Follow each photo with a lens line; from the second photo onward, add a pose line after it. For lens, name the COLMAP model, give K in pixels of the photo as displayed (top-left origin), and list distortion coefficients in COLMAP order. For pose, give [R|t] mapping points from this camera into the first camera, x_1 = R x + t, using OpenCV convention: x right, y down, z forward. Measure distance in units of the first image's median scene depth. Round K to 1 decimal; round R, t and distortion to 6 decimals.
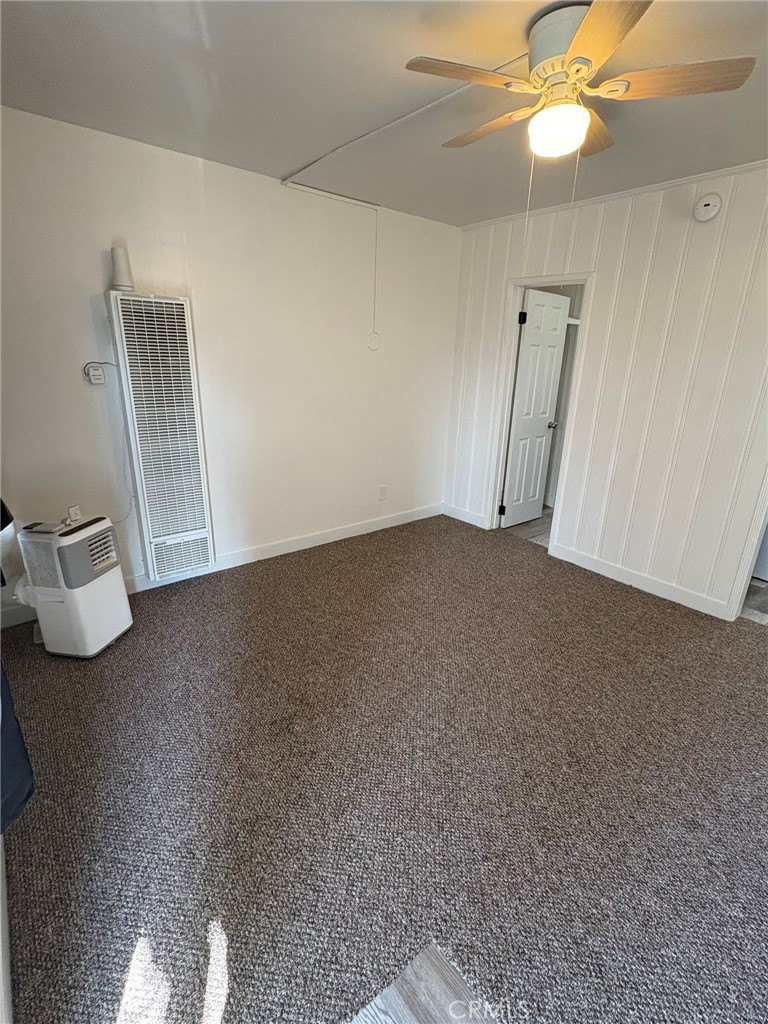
lens RADIAL K [[473.1, 0, 381.6], [0, 473.1, 510.1], [0, 0, 1]] dist [0.001936, -0.000602]
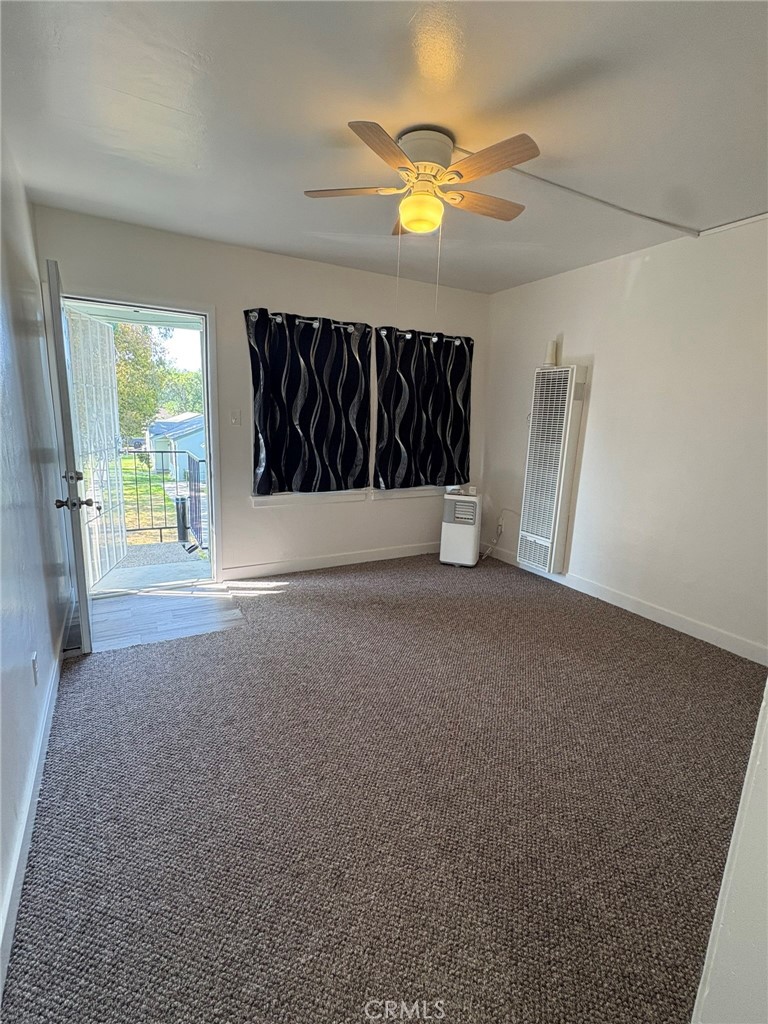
lens RADIAL K [[473.1, 0, 383.8], [0, 473.1, 509.1], [0, 0, 1]] dist [0.001936, -0.000602]
pose [[-0.166959, 0.165812, -0.971921, 1.215906], [-0.343291, 0.914301, 0.214953, -0.205744], [0.924271, 0.369540, -0.095729, 0.900668]]
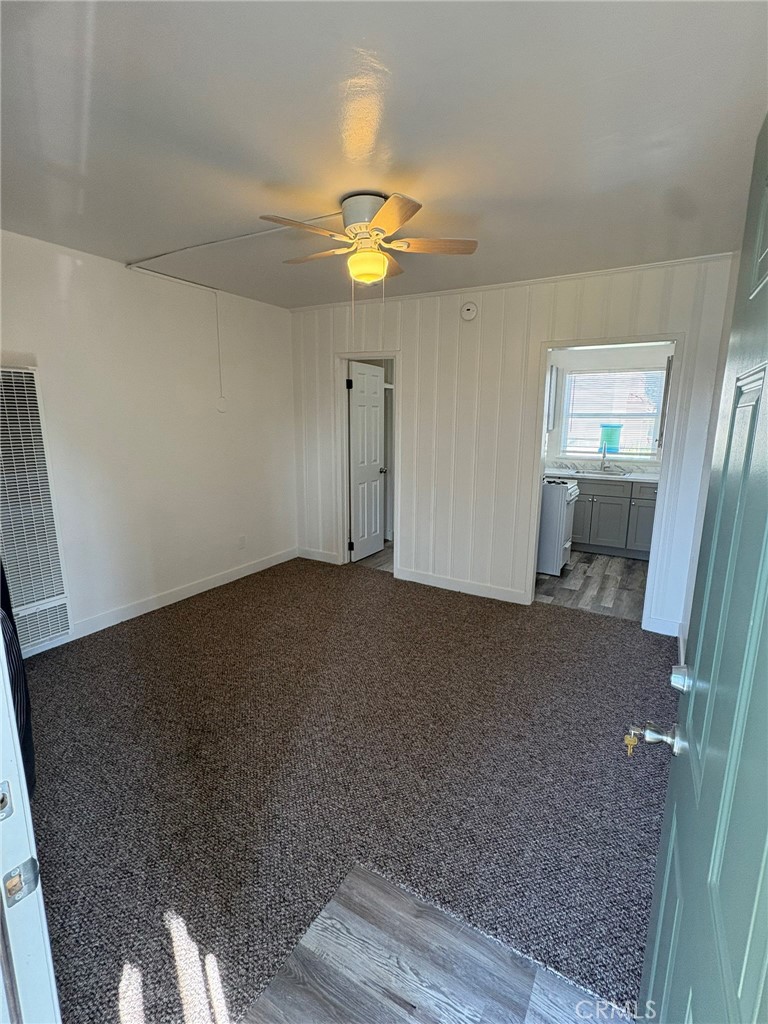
lens RADIAL K [[473.1, 0, 381.4], [0, 473.1, 509.3], [0, 0, 1]] dist [0.001936, -0.000602]
pose [[0.937930, -0.086694, 0.335815, -0.096411], [0.124431, 0.987907, -0.092498, 0.050350], [-0.323735, 0.128542, 0.937375, -0.189876]]
